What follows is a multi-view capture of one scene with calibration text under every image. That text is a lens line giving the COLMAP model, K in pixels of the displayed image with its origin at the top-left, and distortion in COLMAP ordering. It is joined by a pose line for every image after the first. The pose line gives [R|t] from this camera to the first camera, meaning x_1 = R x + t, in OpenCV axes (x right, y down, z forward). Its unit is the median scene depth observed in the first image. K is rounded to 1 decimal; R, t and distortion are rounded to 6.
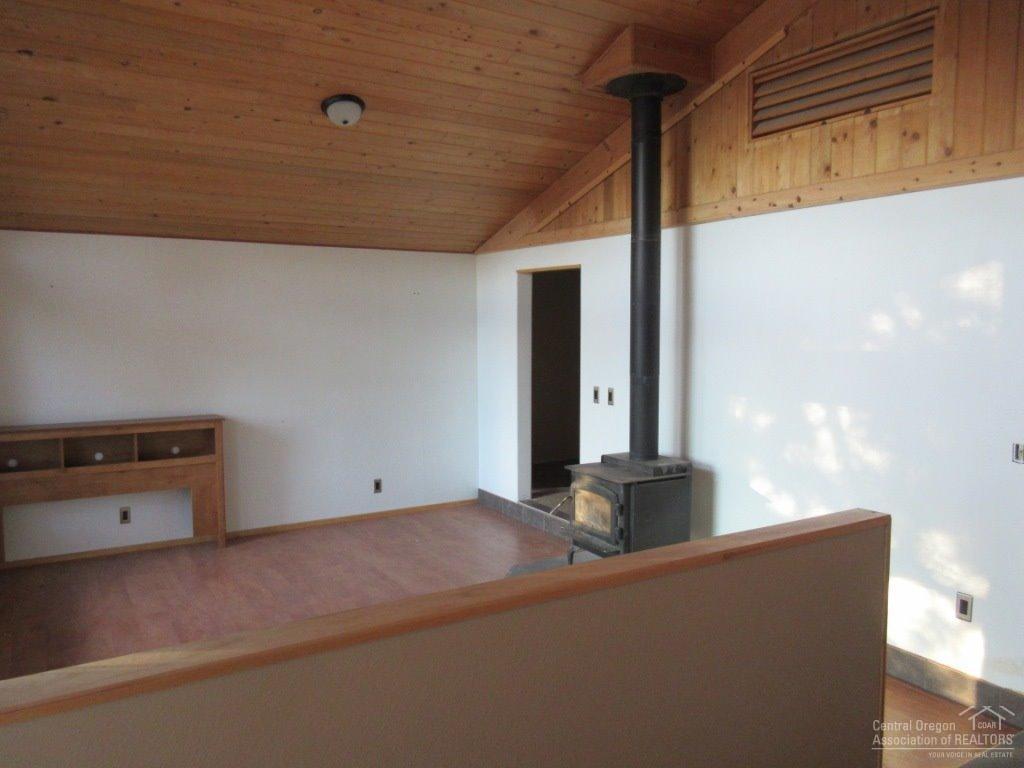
lens RADIAL K [[766.3, 0, 513.8], [0, 766.3, 384.2], [0, 0, 1]] dist [-0.037148, -0.003009]
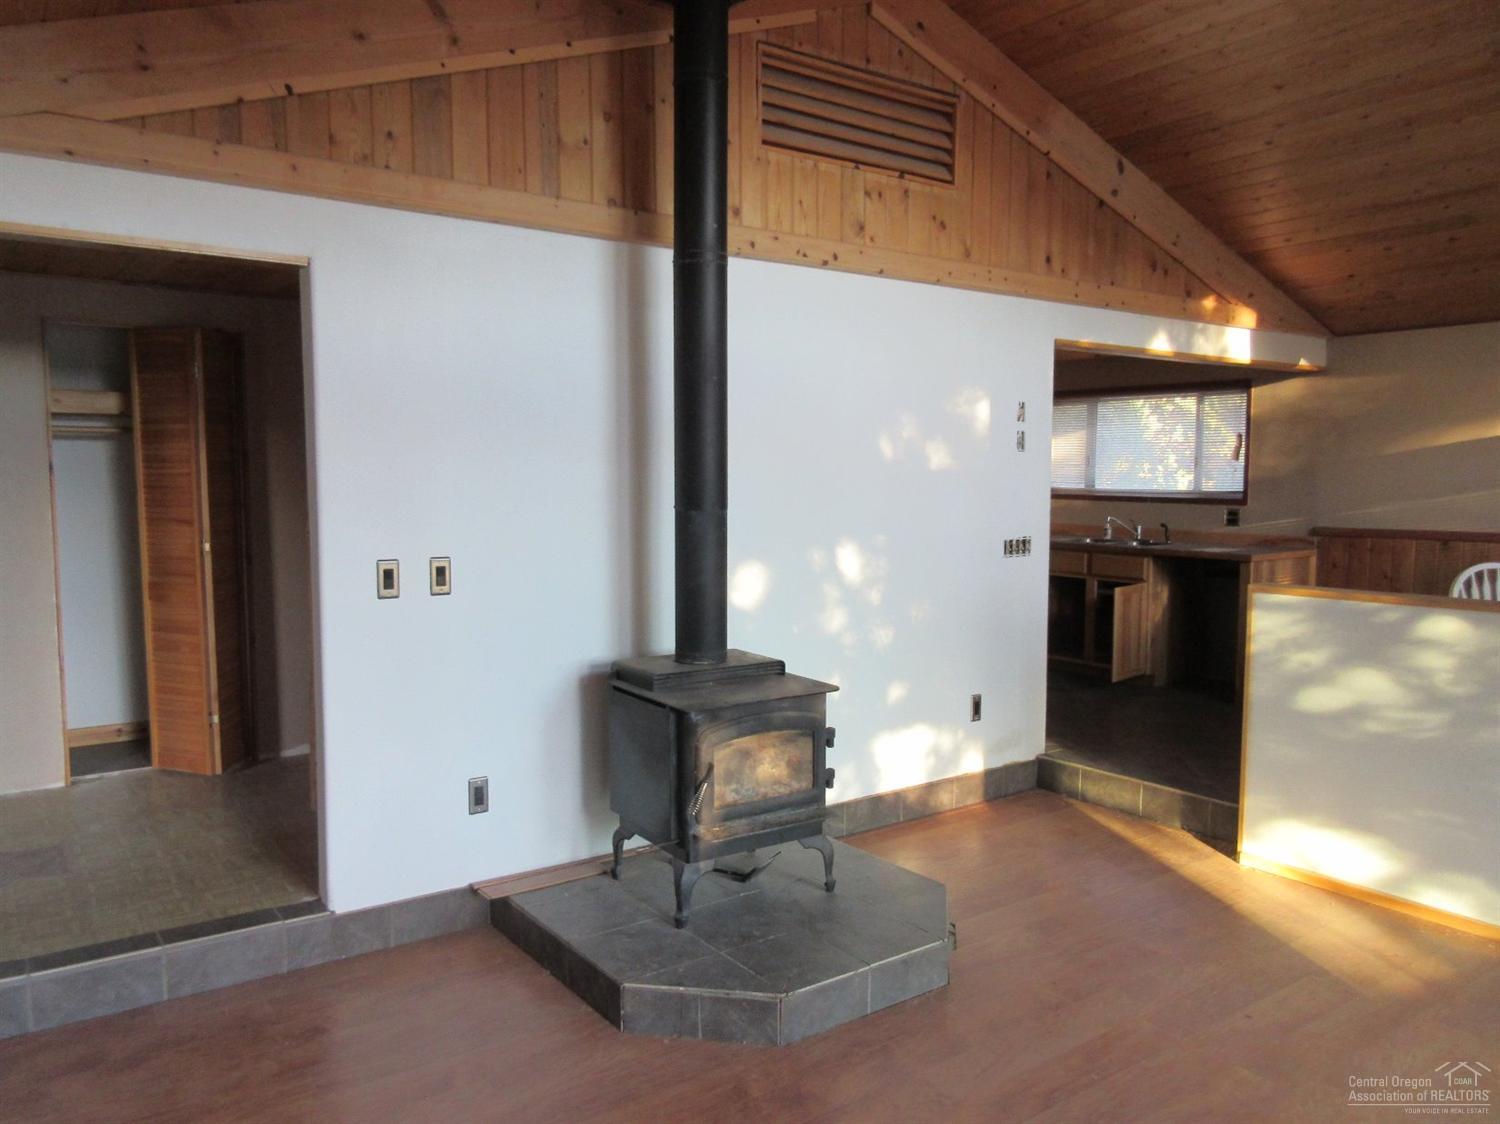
lens RADIAL K [[1122.5, 0, 753.1], [0, 1122.5, 565.1], [0, 0, 1]] dist [-0.037148, -0.003009]
pose [[-0.081032, -0.086214, 0.992976, -0.759856], [0.074287, 0.992959, 0.092275, -0.052349], [-0.993939, 0.081243, -0.074057, 1.227531]]
